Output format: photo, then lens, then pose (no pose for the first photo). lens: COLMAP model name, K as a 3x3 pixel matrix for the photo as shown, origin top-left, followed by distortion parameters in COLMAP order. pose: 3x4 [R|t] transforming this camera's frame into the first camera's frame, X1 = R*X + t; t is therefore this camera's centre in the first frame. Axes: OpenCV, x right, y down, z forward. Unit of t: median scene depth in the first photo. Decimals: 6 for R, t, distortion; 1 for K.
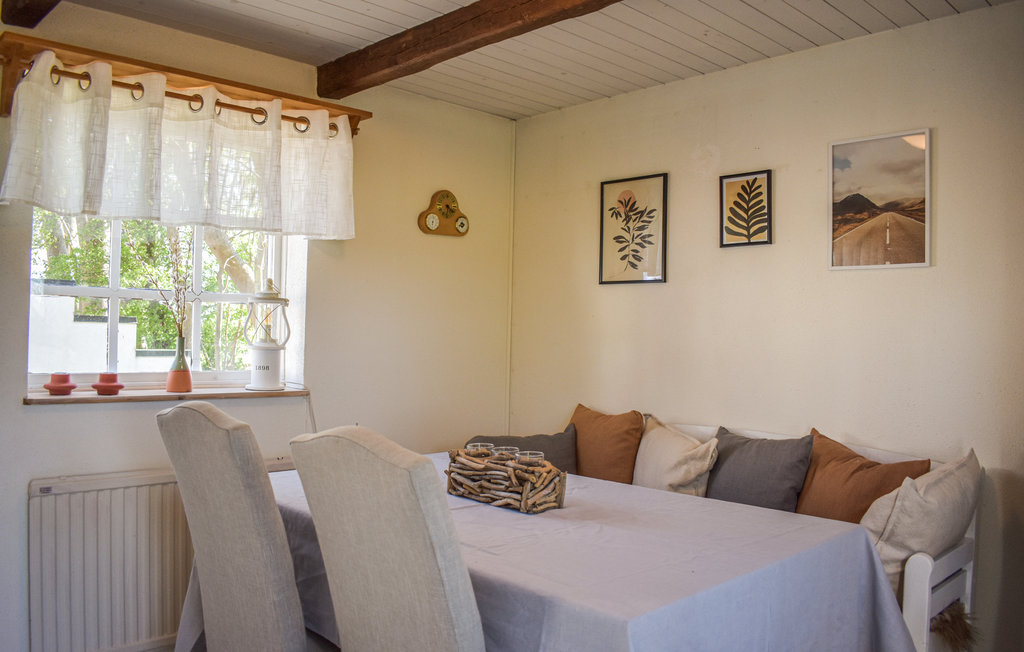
lens RADIAL K [[811.1, 0, 511.2], [0, 811.1, 325.7], [0, 0, 1]] dist [-0.056579, 0.001614]
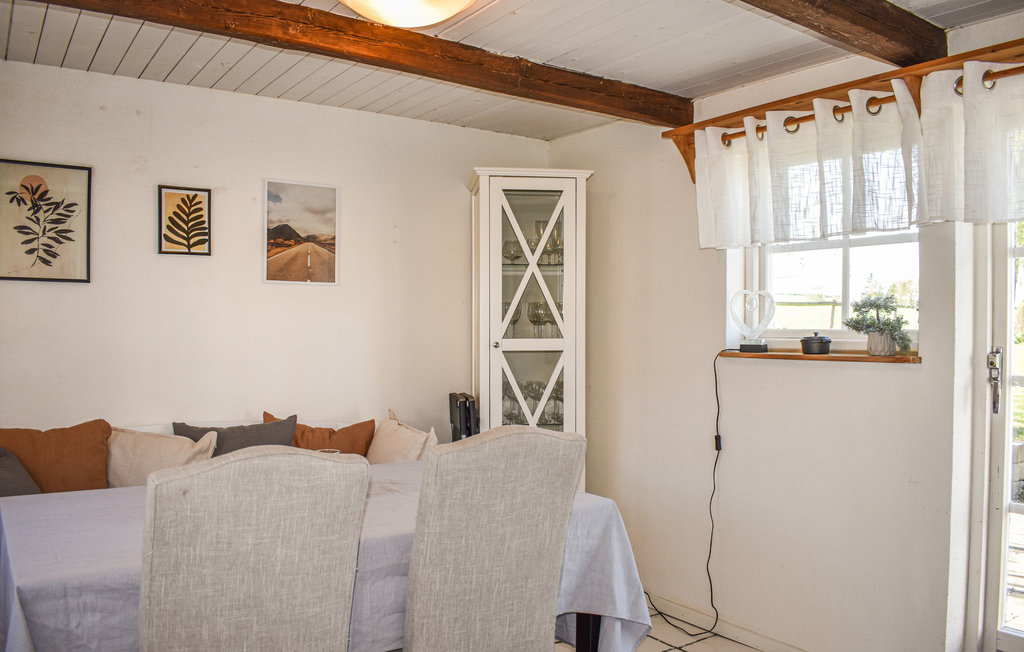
lens RADIAL K [[811.1, 0, 512.5], [0, 811.1, 328.0], [0, 0, 1]] dist [-0.056579, 0.001614]
pose [[0.193697, -0.011124, 0.980998, -0.677103], [-0.005264, 0.999910, 0.012377, -0.016253], [-0.981047, -0.007561, 0.193621, 0.357015]]
